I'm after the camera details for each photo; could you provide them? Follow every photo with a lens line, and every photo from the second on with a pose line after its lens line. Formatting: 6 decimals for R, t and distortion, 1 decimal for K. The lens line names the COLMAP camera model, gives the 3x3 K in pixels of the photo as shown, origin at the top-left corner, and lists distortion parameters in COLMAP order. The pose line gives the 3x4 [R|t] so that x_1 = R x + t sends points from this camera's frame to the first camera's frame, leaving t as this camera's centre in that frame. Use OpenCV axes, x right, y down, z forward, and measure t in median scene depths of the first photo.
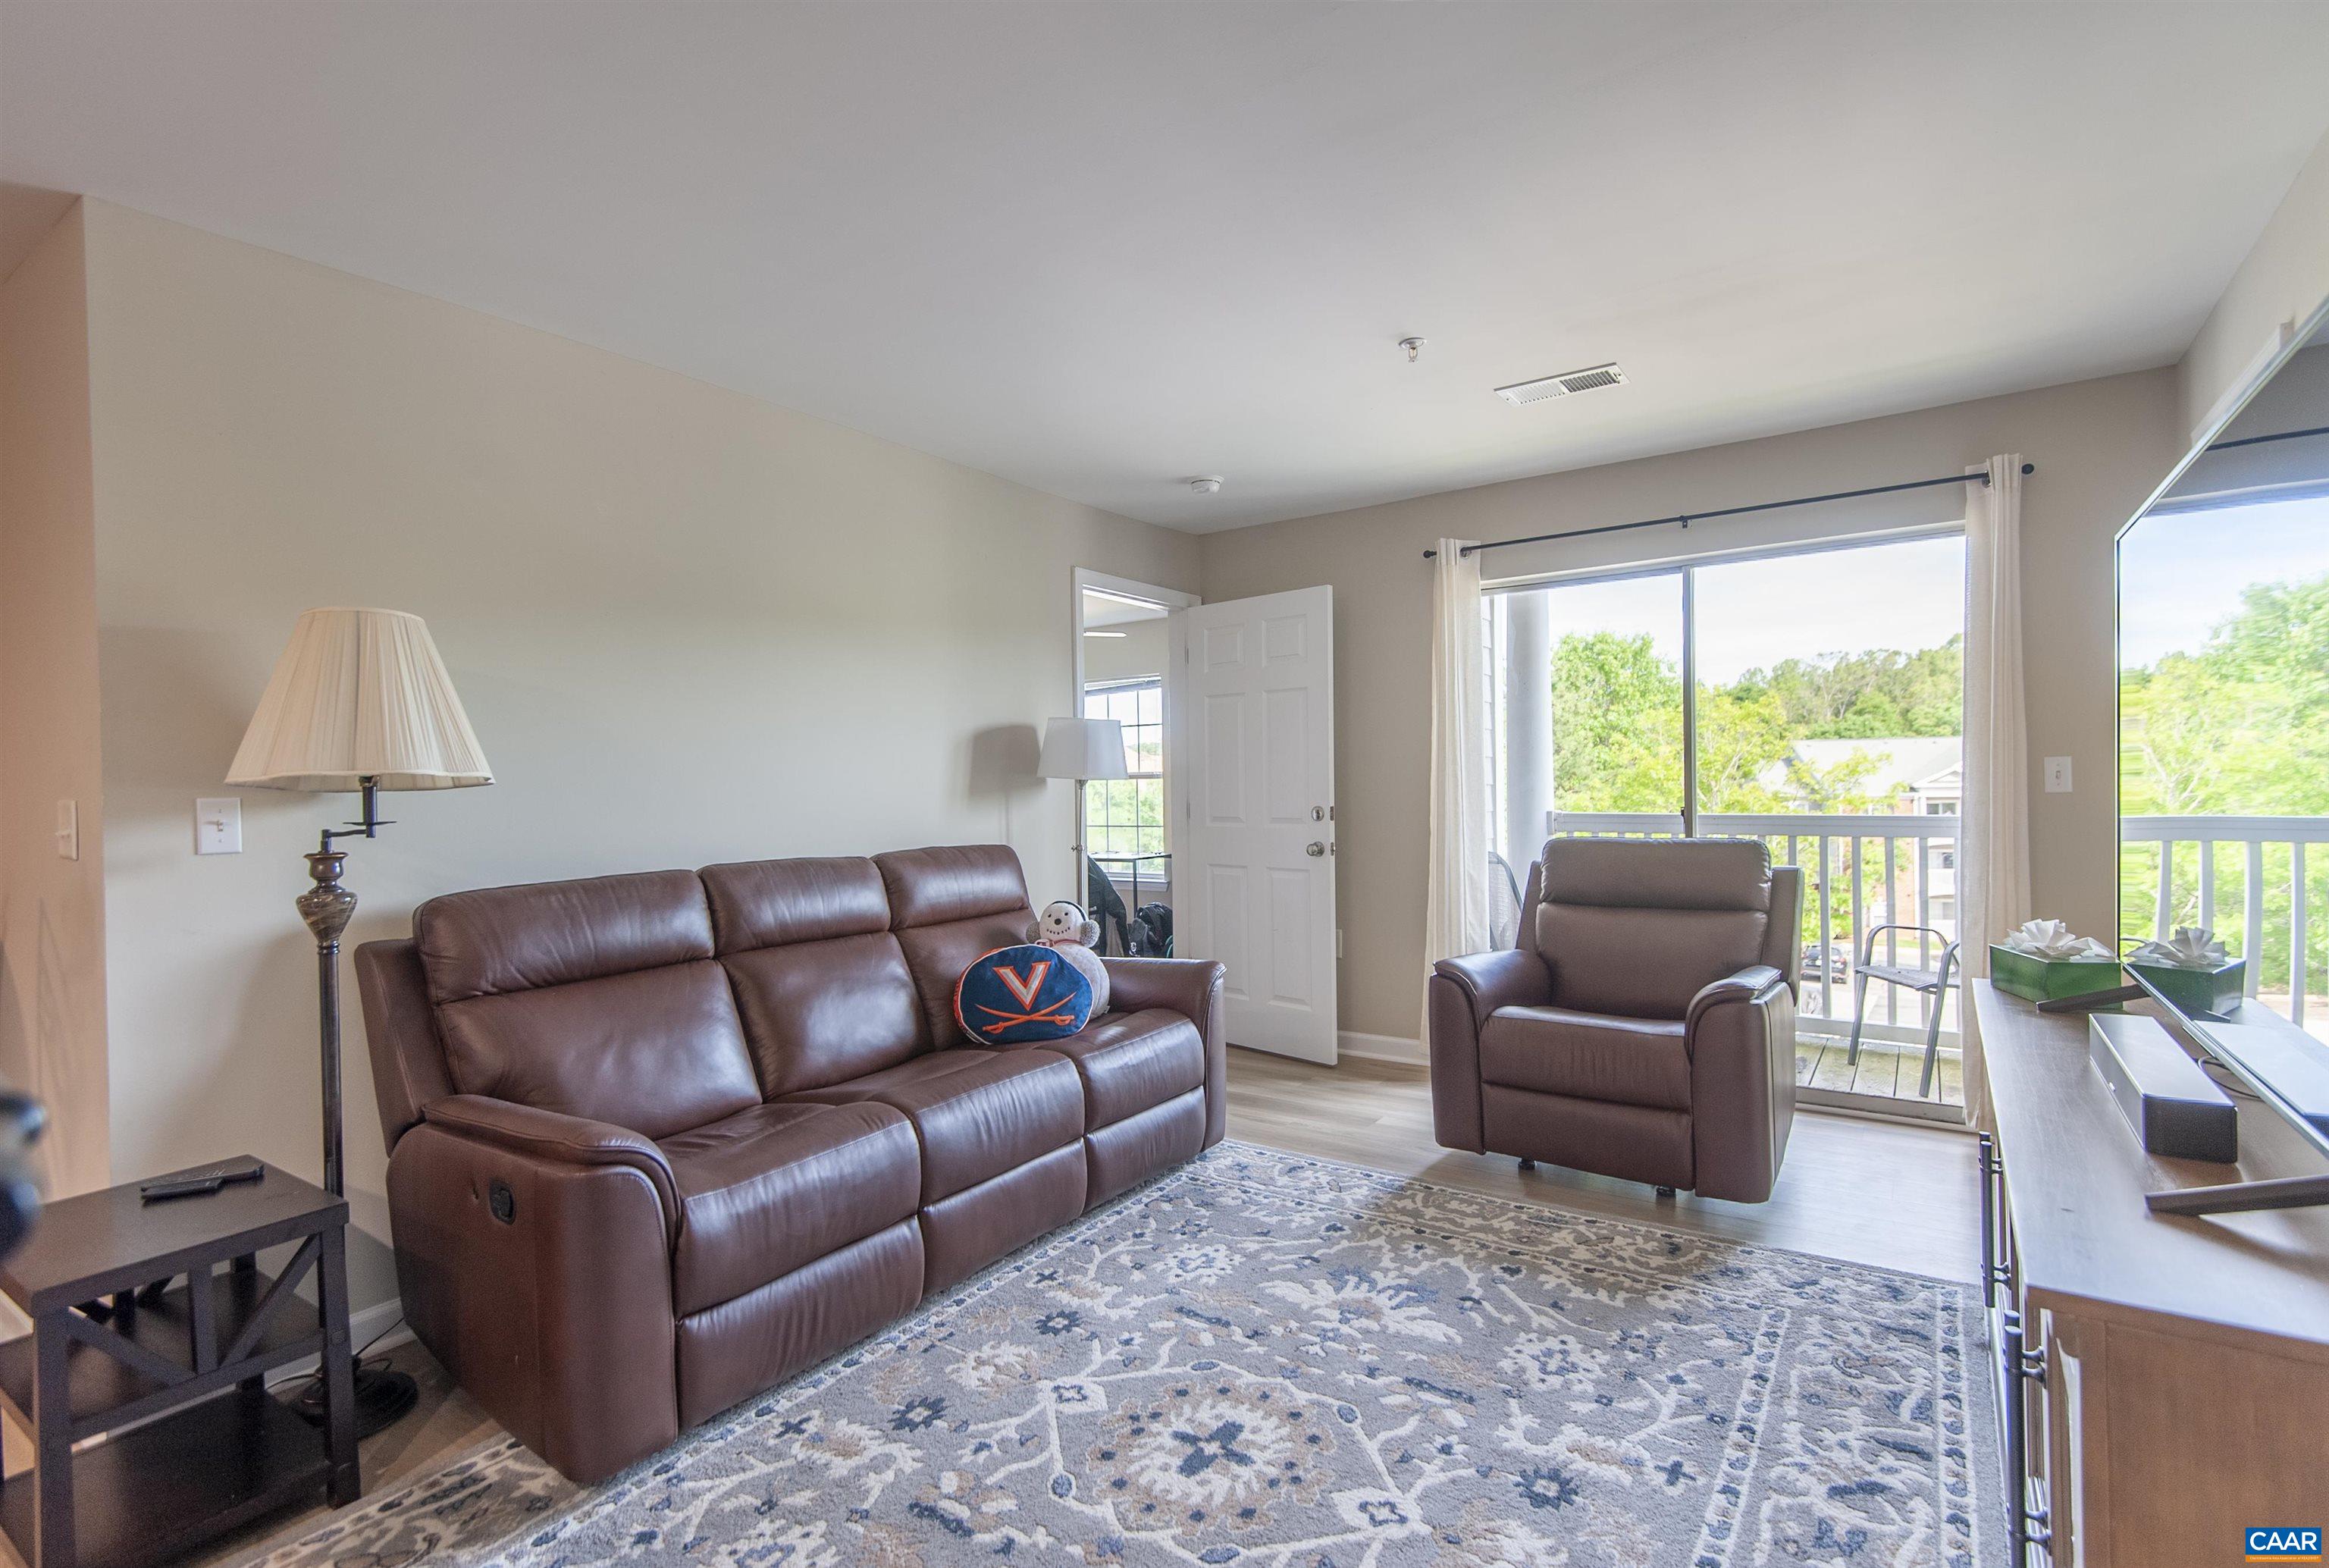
lens RADIAL K [[1102.5, 0, 1143.1], [0, 1102.5, 789.3], [0, 0, 1]] dist [0.016248, -0.023154]
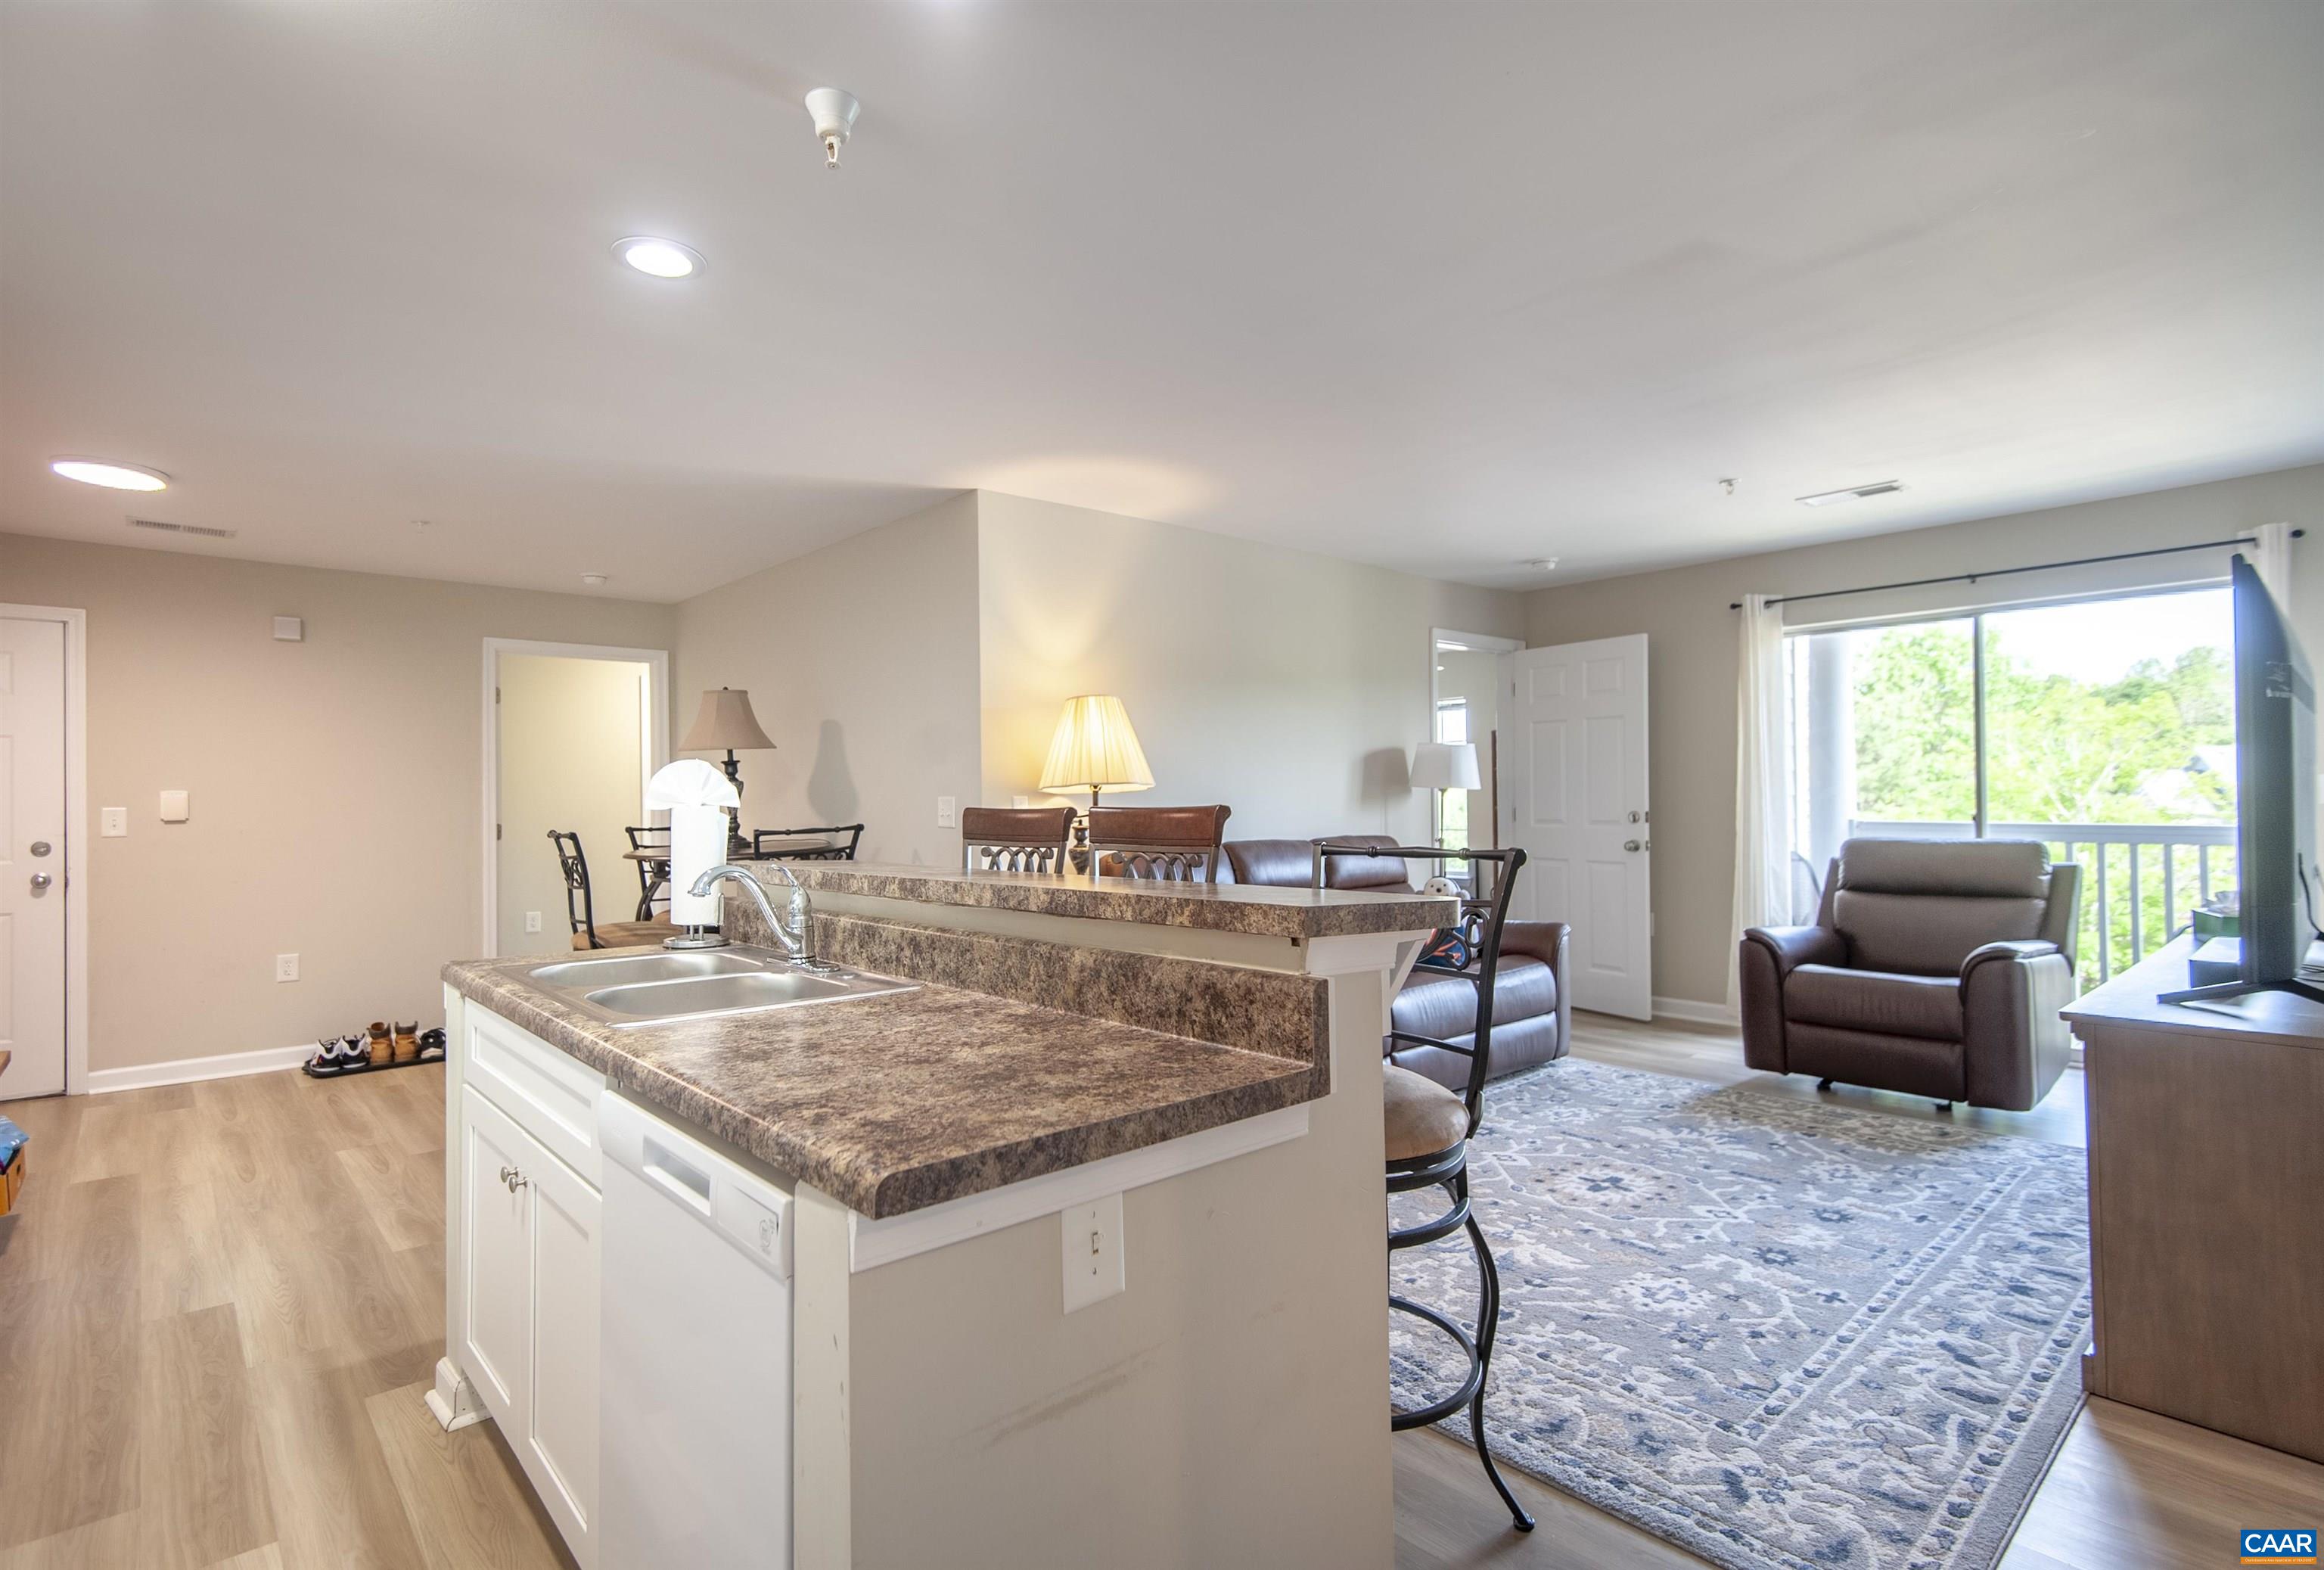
lens RADIAL K [[1112.0, 0, 1054.7], [0, 1112.0, 782.0], [0, 0, 1]] dist [0.001964, -0.010243]
pose [[0.960951, 0.004261, -0.276687, -0.184420], [-0.008171, 0.999882, -0.012983, 0.005972], [0.276599, 0.014737, 0.960872, -0.577178]]
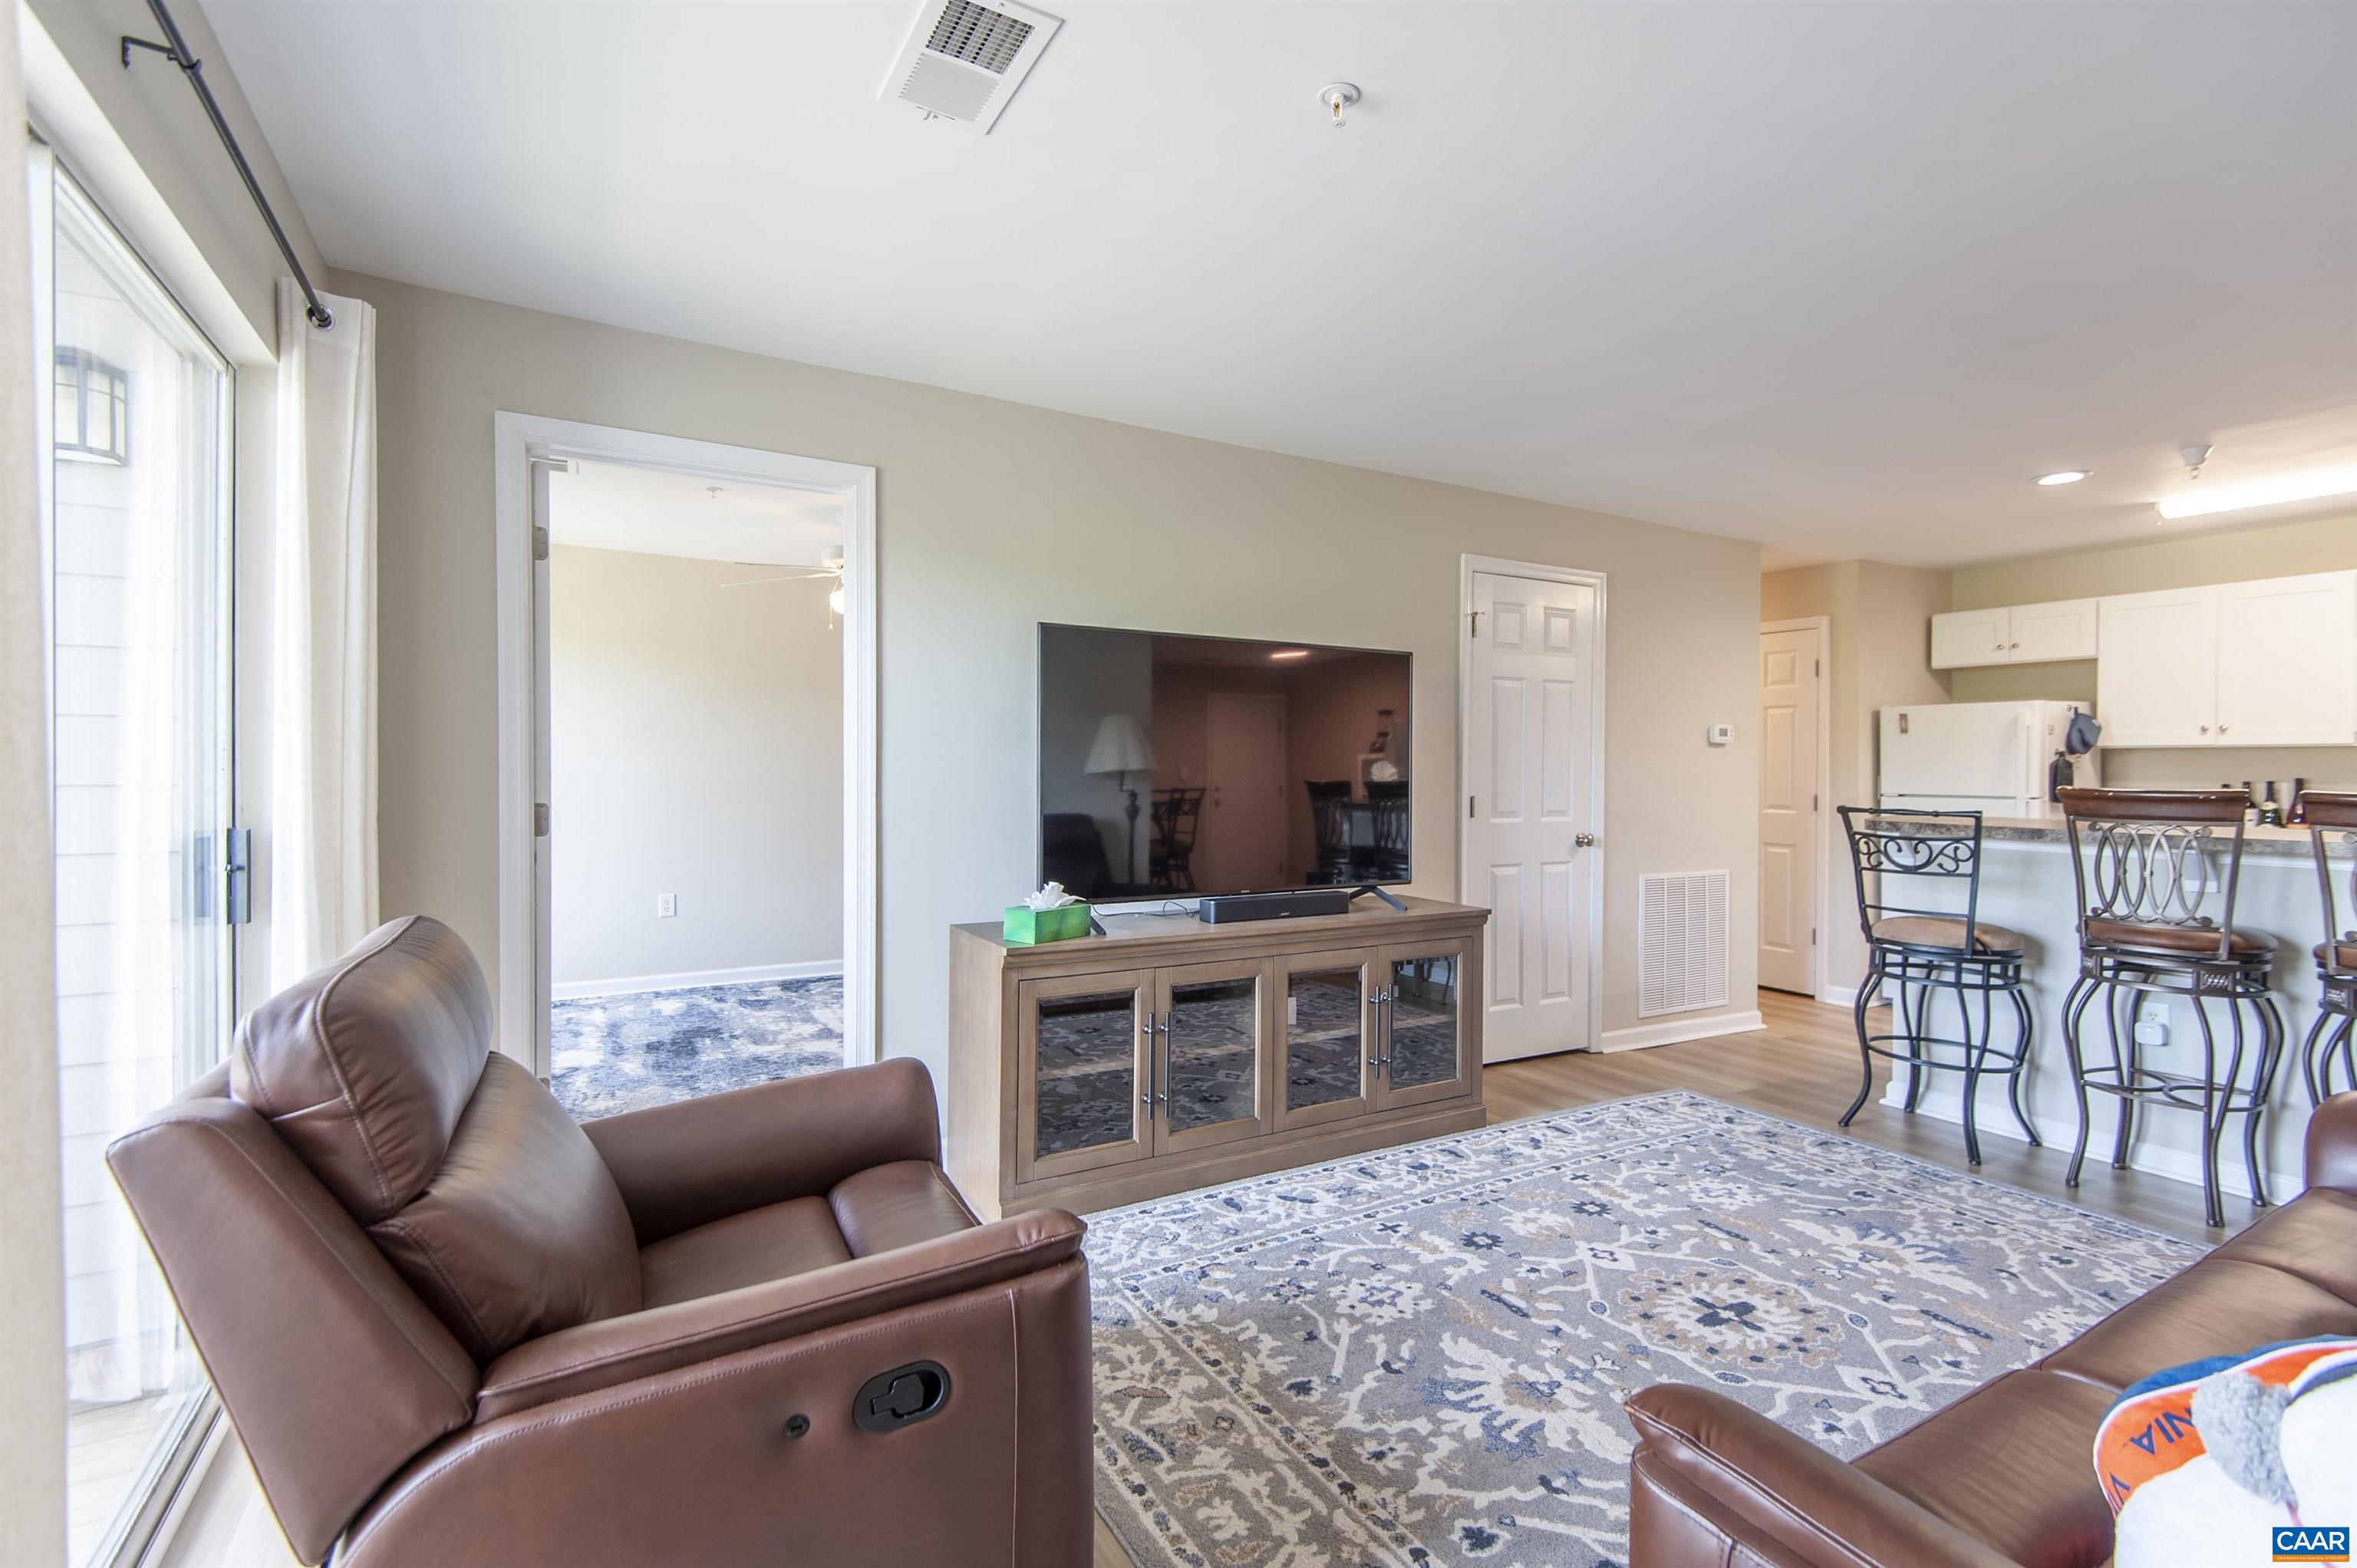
lens RADIAL K [[1062.3, 0, 1180.0], [0, 1062.3, 775.5], [0, 0, 1]] dist [0.000202, -0.000086]
pose [[-0.906634, 0.007307, 0.421855, 0.073114], [0.011715, 0.999901, 0.007857, -0.017372], [-0.421756, 0.012066, -0.906629, 1.536891]]
